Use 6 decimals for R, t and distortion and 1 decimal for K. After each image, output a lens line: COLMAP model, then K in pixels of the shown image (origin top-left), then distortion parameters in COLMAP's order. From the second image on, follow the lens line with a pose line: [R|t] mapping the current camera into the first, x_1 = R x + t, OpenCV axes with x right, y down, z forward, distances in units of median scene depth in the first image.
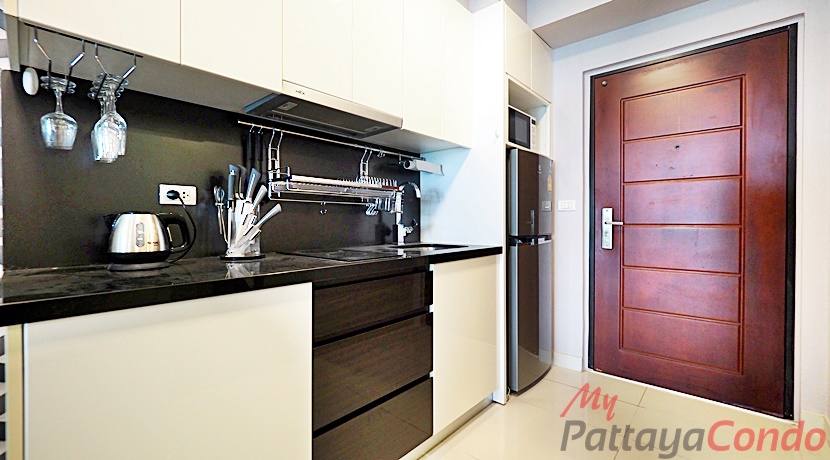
lens RADIAL K [[354.6, 0, 415.0], [0, 354.6, 230.0], [0, 0, 1]] dist [-0.001352, -0.000562]
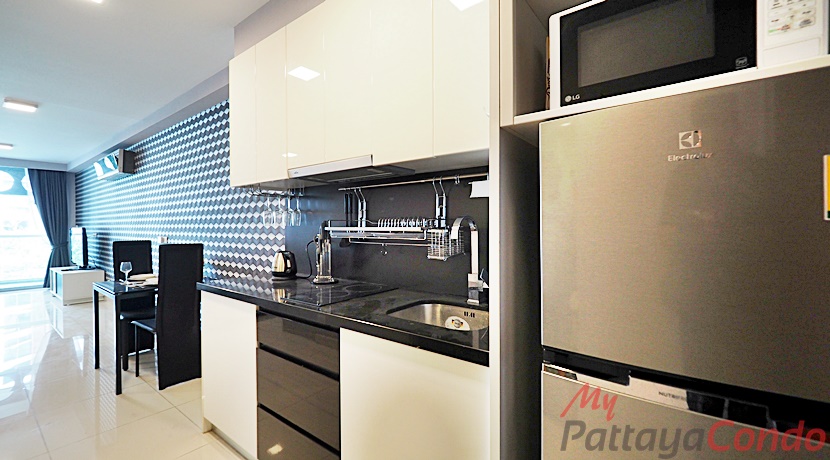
lens RADIAL K [[354.6, 0, 415.0], [0, 354.6, 230.0], [0, 0, 1]] dist [-0.001352, -0.000562]
pose [[0.058646, 0.009864, -0.998230, 0.831061], [-0.010590, 0.999901, 0.009259, -0.131708], [0.998223, 0.010028, 0.058745, 1.031488]]
